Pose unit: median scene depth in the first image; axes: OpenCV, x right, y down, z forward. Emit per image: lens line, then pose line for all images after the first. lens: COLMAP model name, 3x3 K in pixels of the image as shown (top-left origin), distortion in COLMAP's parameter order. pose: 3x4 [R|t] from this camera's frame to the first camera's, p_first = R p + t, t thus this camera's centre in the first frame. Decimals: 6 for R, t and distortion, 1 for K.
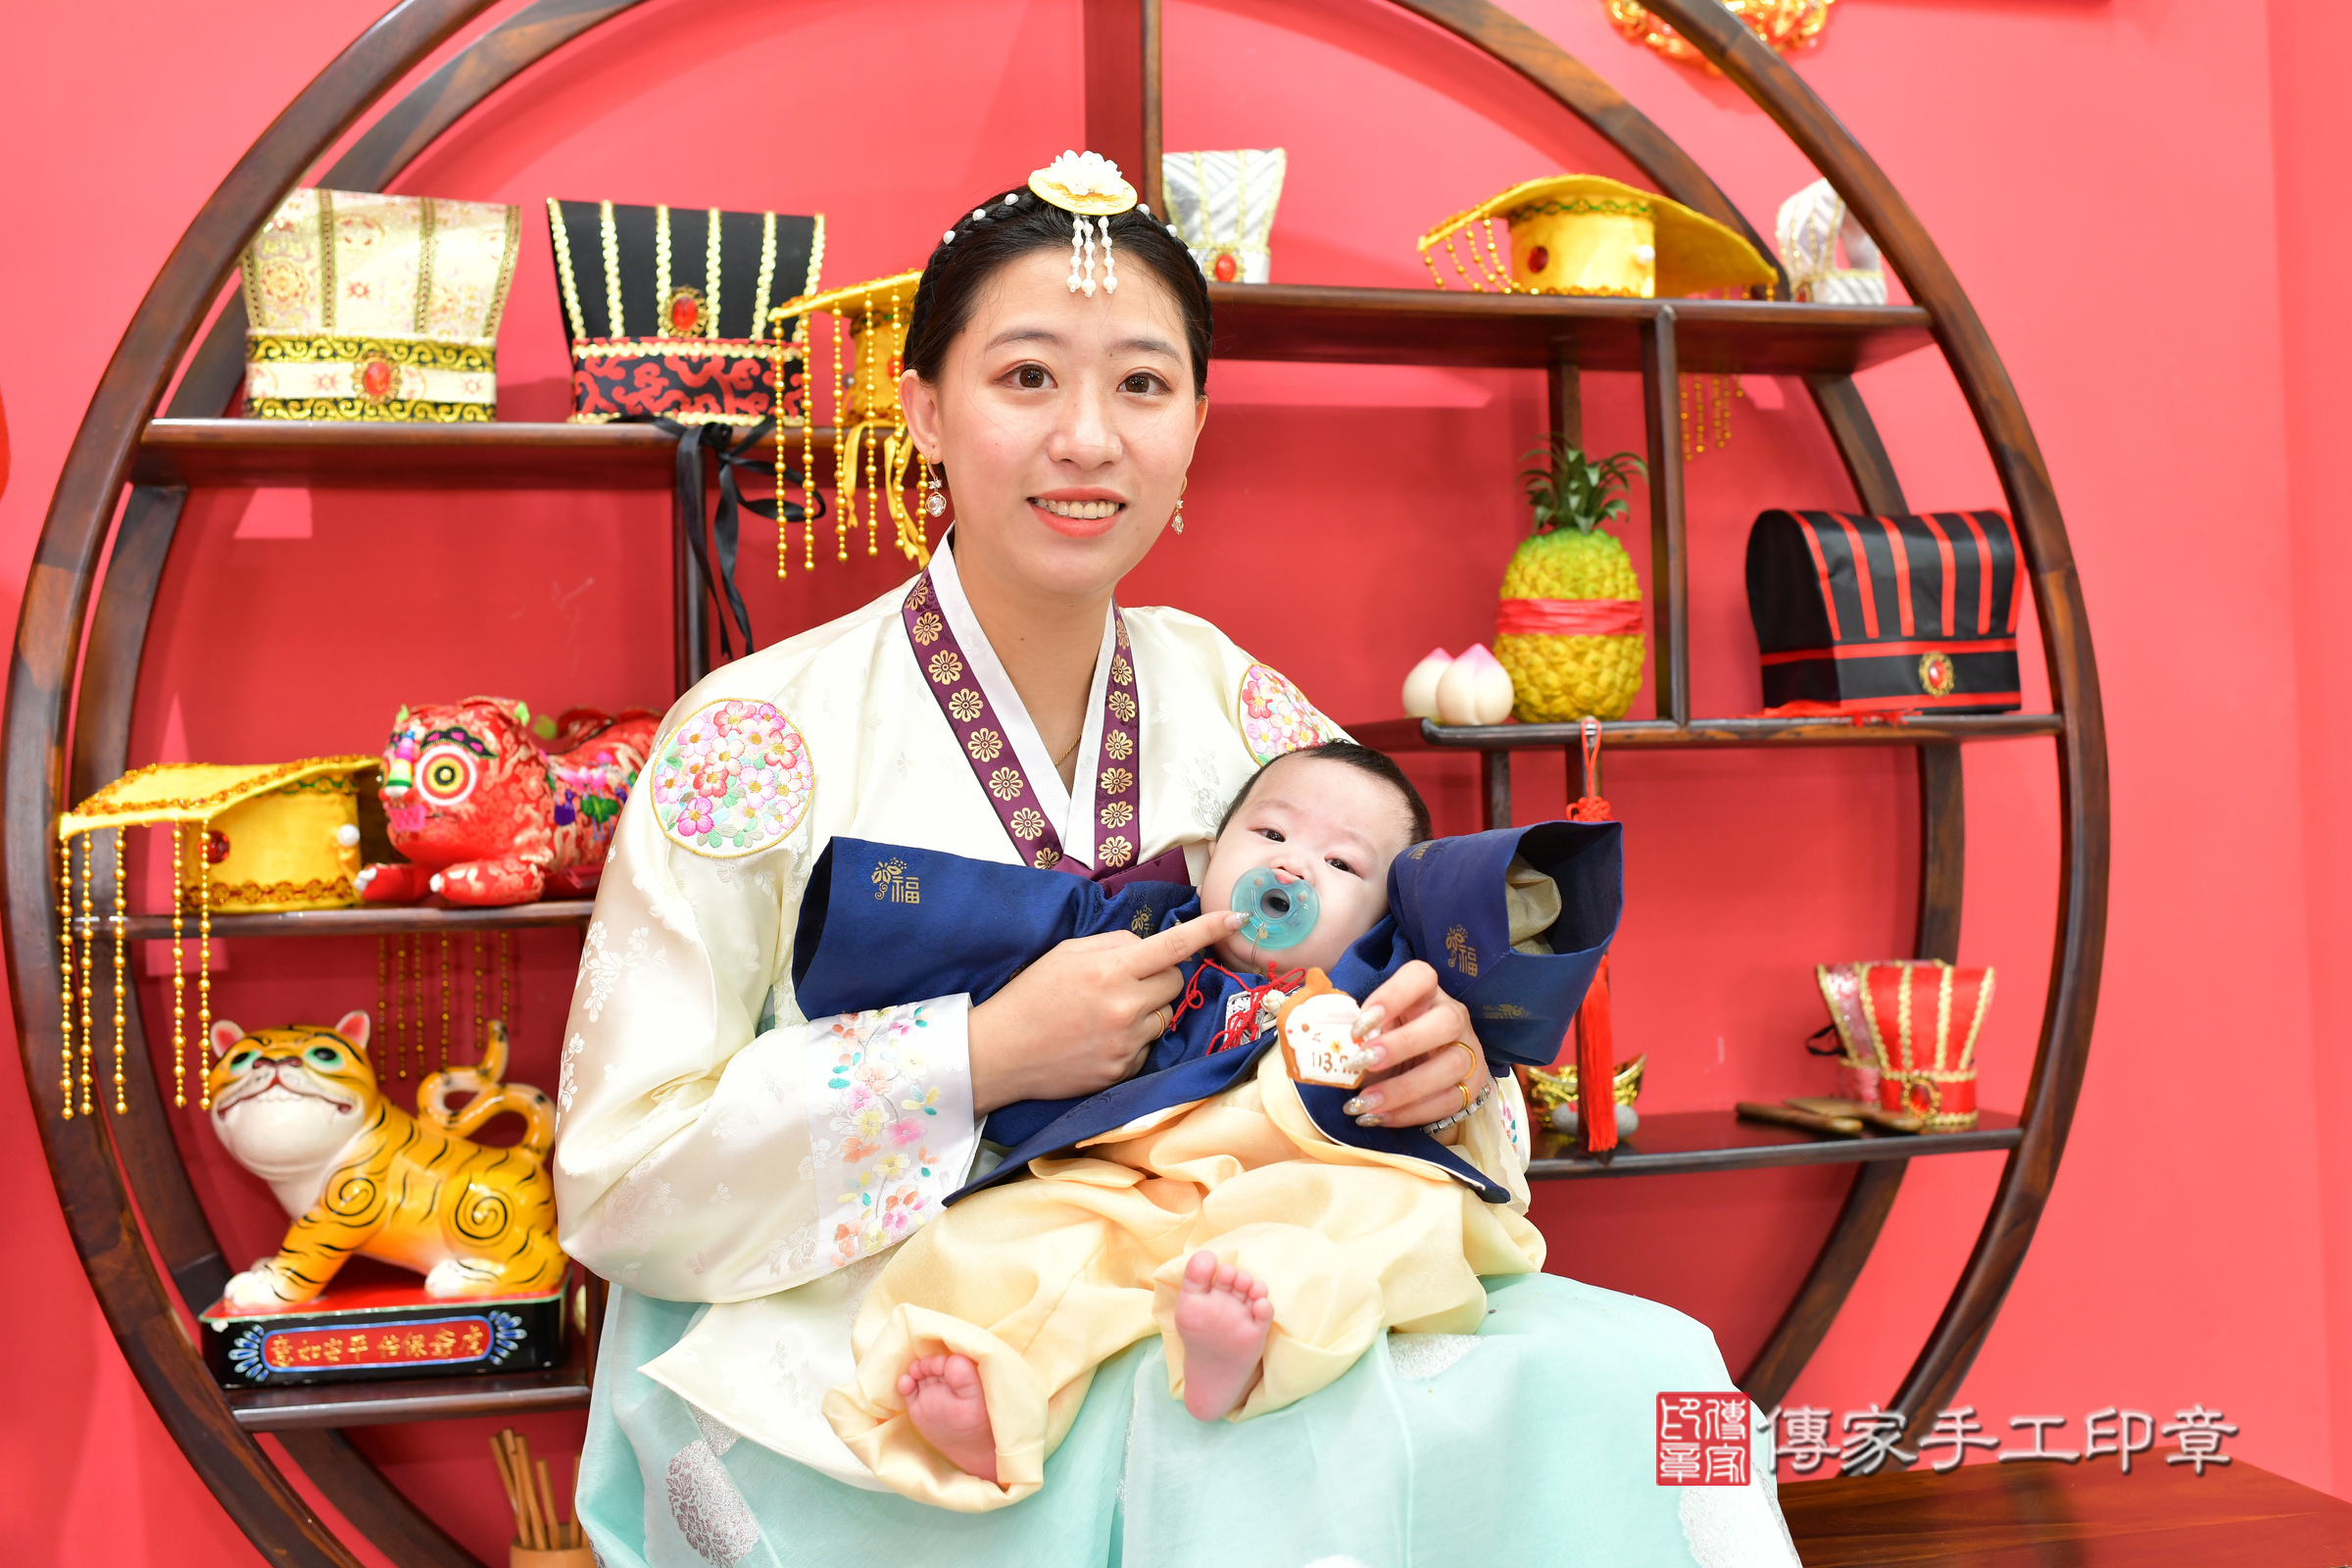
lens RADIAL K [[2440.7, 0, 1241.4], [0, 2440.7, 735.2], [0, 0, 1]] dist [0.002711, 0.005022]
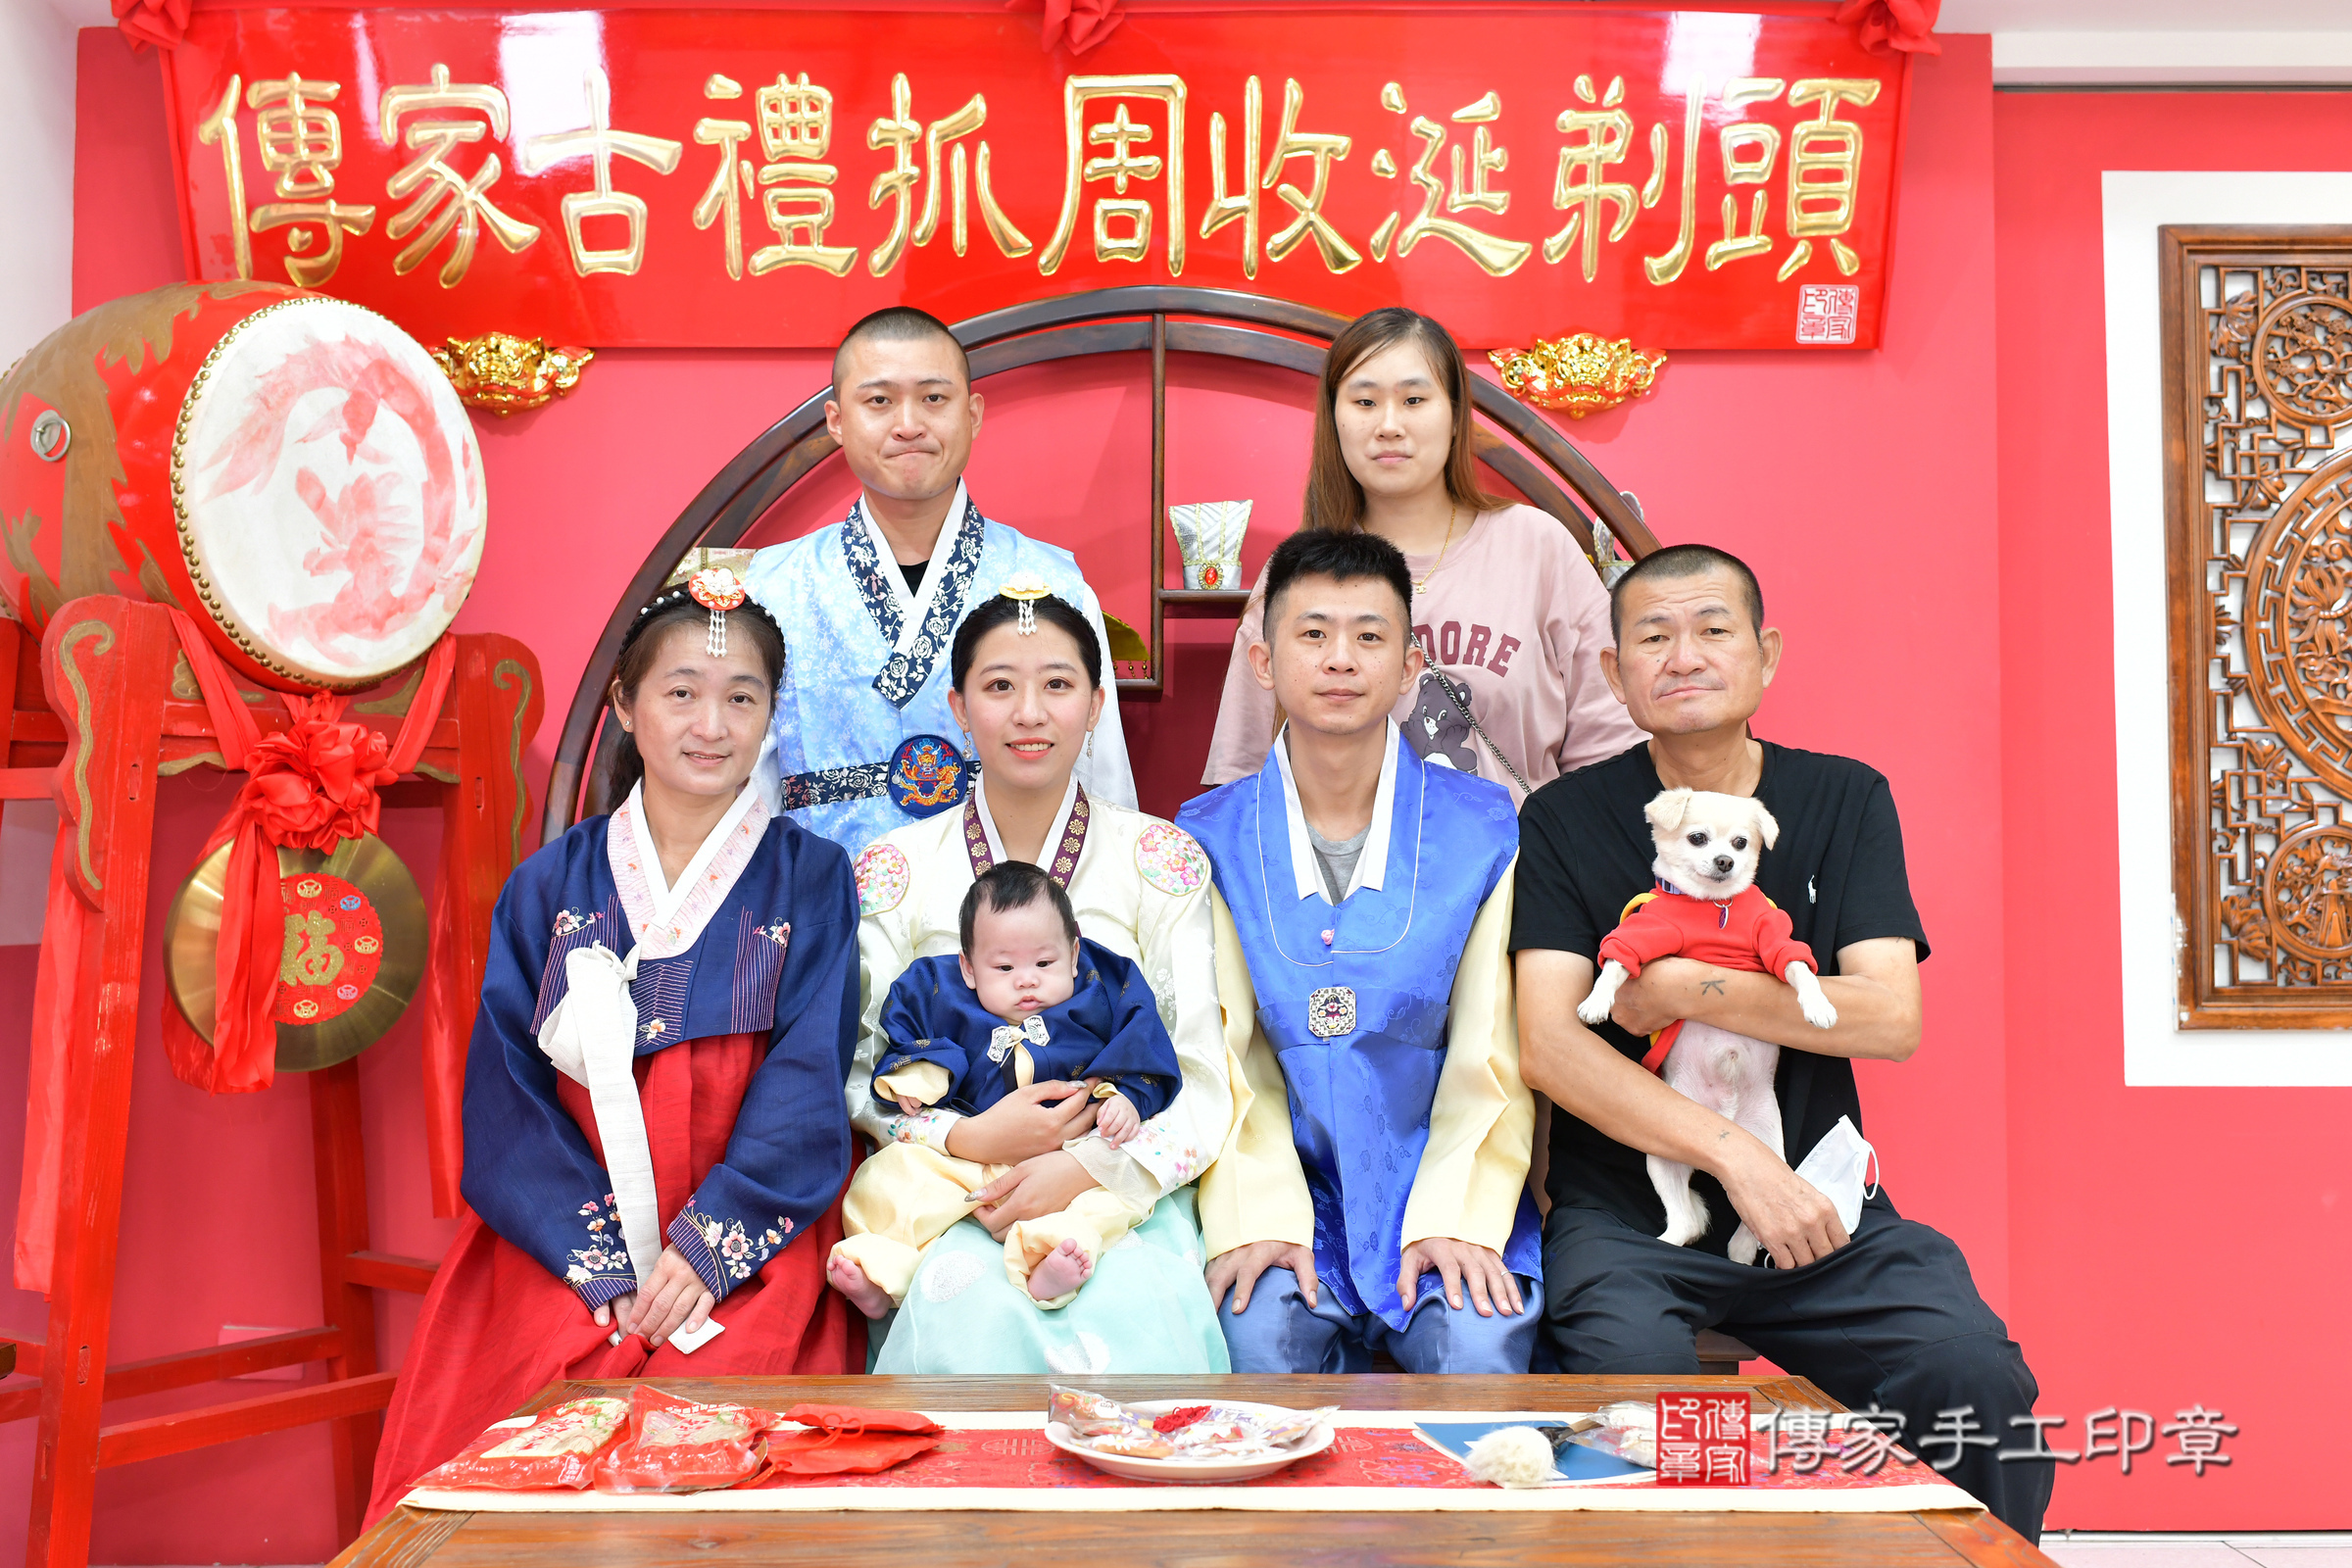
lens RADIAL K [[2435.6, 0, 1171.3], [0, 2435.6, 820.2], [0, 0, 1]] dist [-0.002073, 0.001956]
pose [[0.973111, 0.015075, -0.229841, 0.381698], [-0.009831, 0.999665, 0.023945, -0.068219], [0.230125, -0.021042, 0.972933, -0.686856]]
